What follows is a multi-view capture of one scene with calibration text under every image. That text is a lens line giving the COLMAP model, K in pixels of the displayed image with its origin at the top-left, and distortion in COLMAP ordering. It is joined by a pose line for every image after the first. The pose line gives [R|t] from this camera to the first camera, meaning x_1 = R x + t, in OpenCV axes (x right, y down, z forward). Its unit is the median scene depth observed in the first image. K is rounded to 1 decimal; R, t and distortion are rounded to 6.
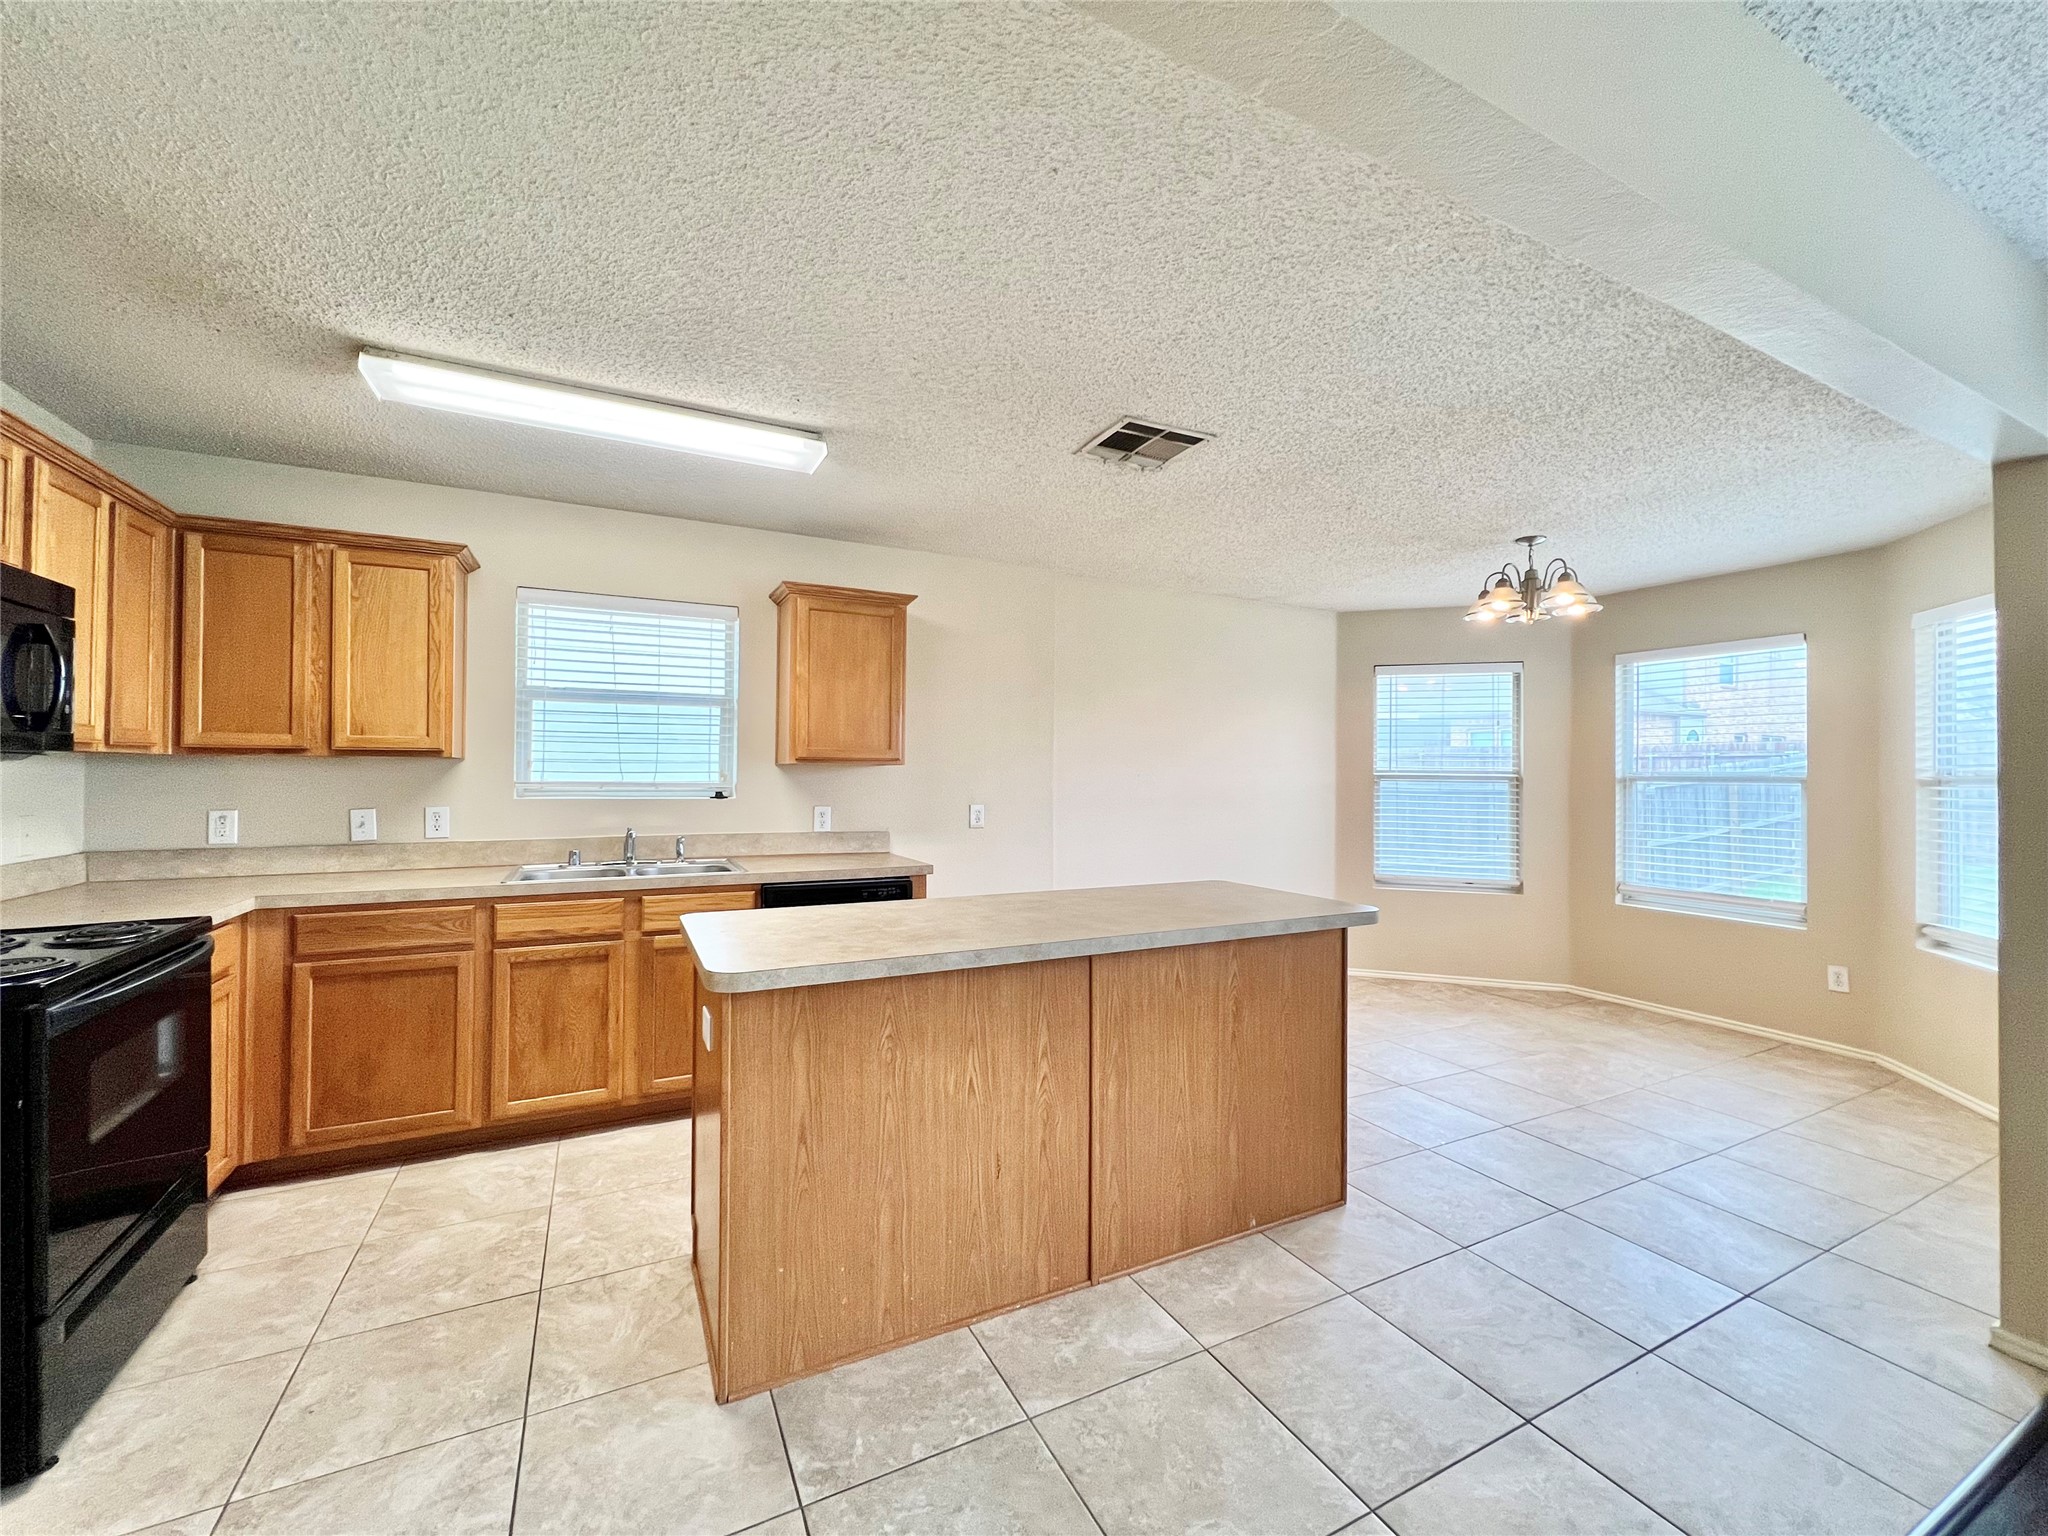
lens RADIAL K [[822.9, 0, 1023.9], [0, 822.9, 762.8], [0, 0, 1]] dist [-0.001795, 0.000954]
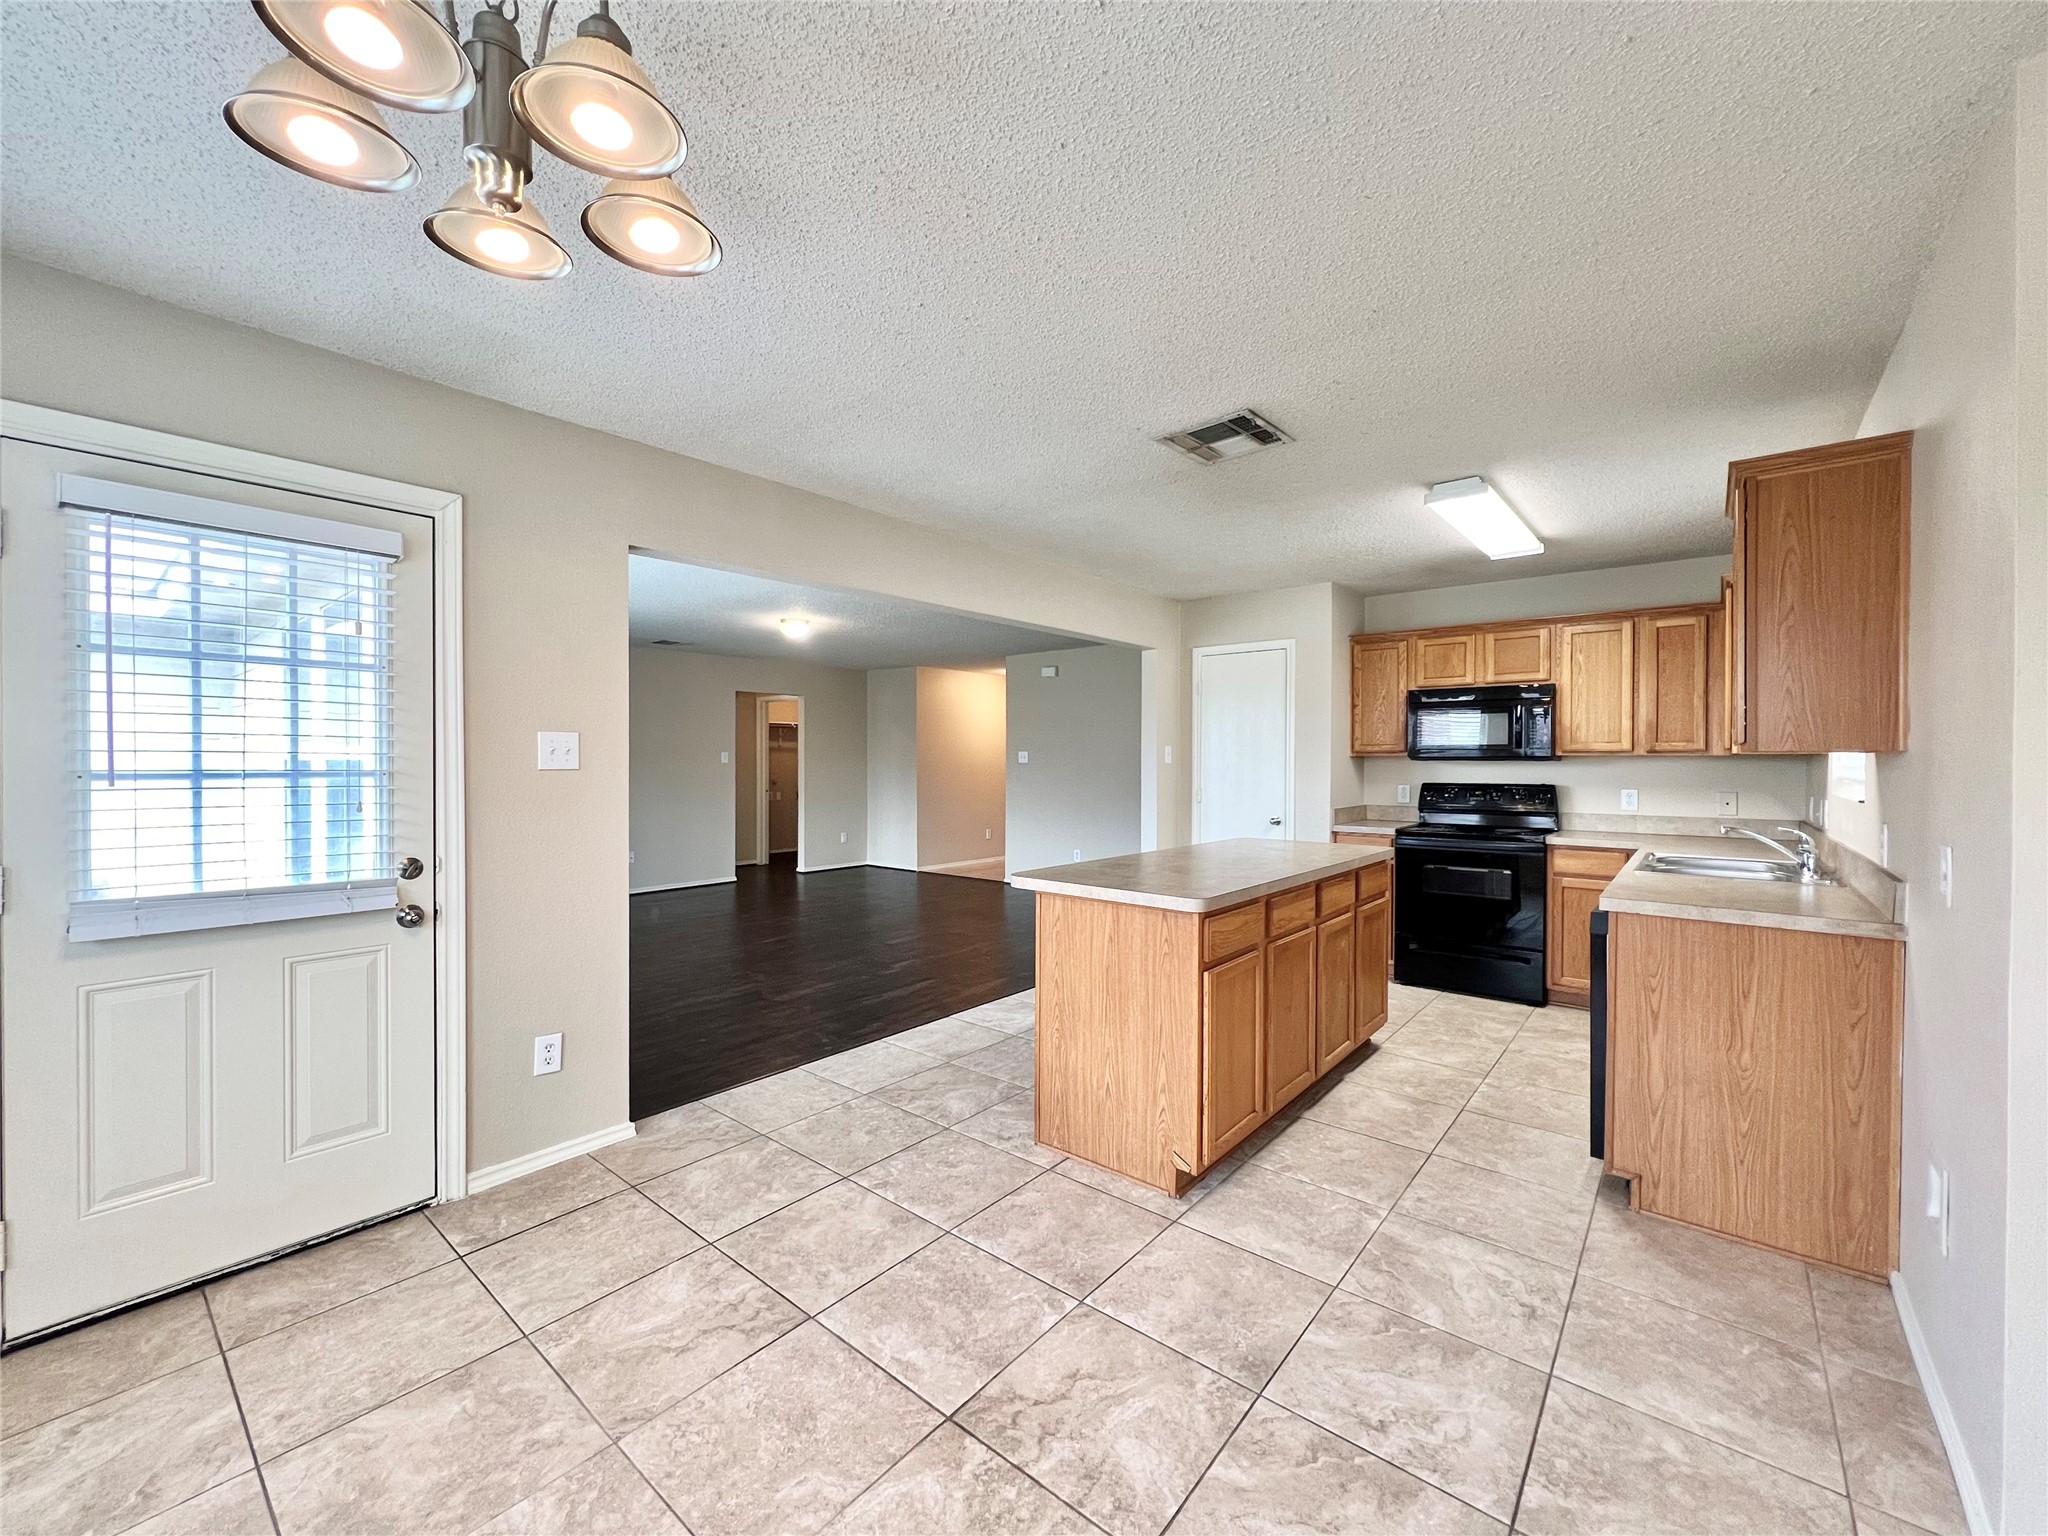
lens RADIAL K [[822.9, 0, 1020.9], [0, 822.9, 764.5], [0, 0, 1]] dist [-0.001795, 0.000954]
pose [[-0.919357, -0.010926, -0.393273, 0.602079], [-0.007434, 0.999918, -0.010402, 0.023464], [0.393354, -0.006639, -0.919363, 1.420266]]
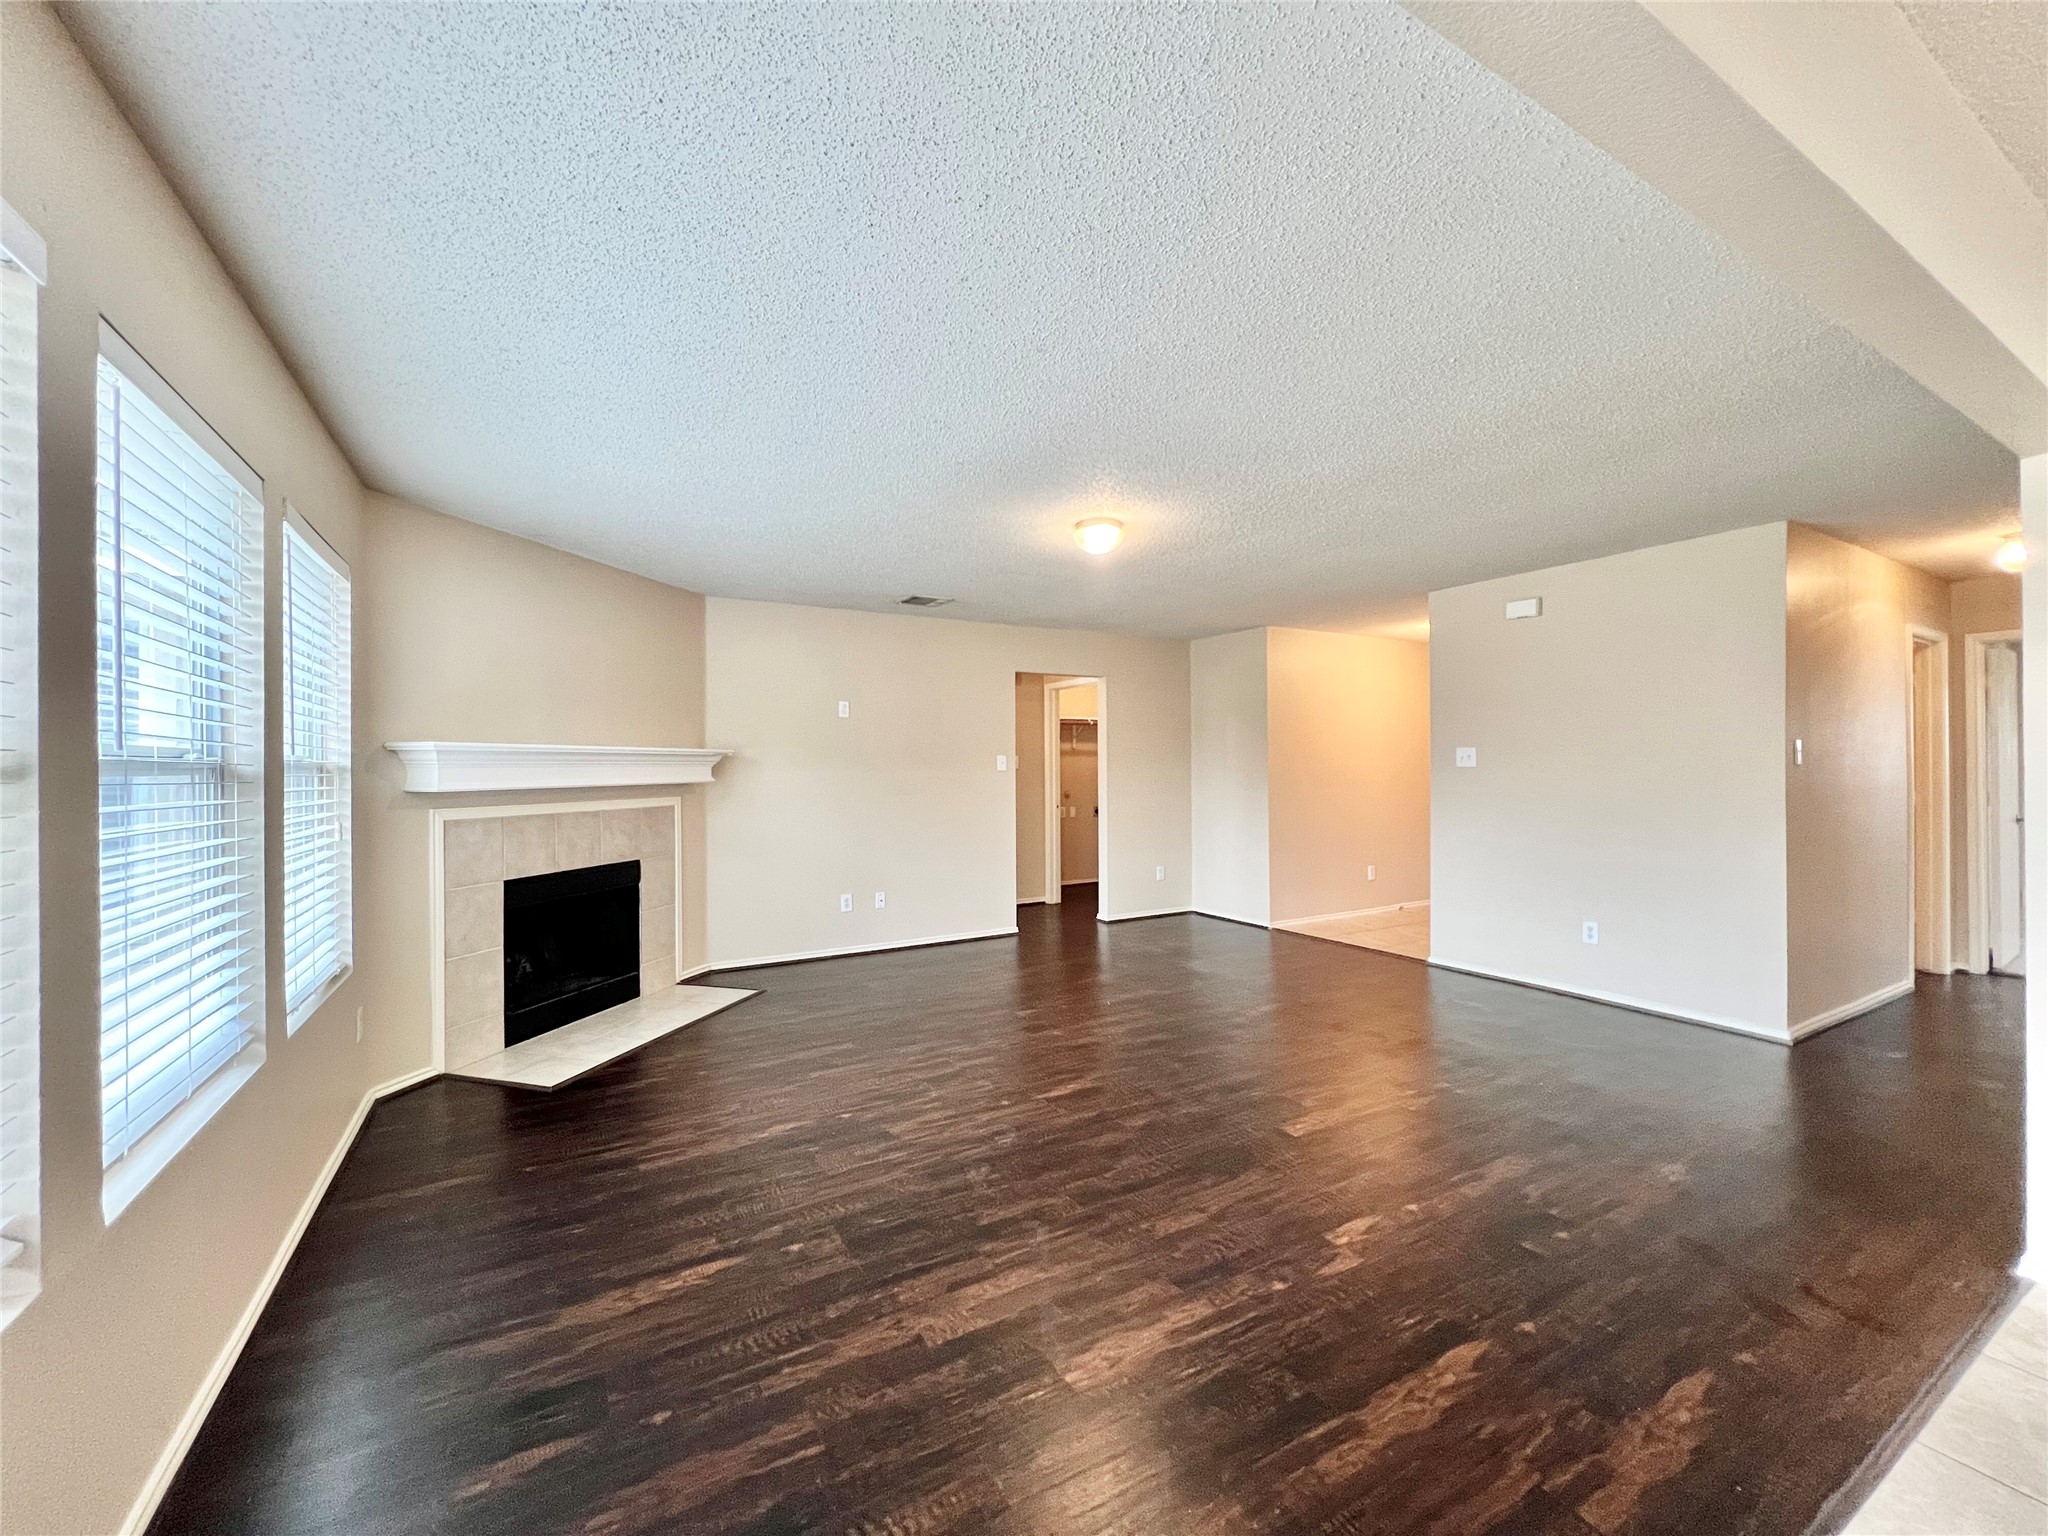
lens RADIAL K [[823.9, 0, 1019.3], [0, 823.9, 766.1], [0, 0, 1]] dist [-0.003015, 0.000815]
pose [[-0.998485, -0.004046, -0.054867, 0.509934], [-0.003251, 0.999889, -0.014574, 0.016151], [0.054920, -0.014374, -0.998387, 0.603889]]
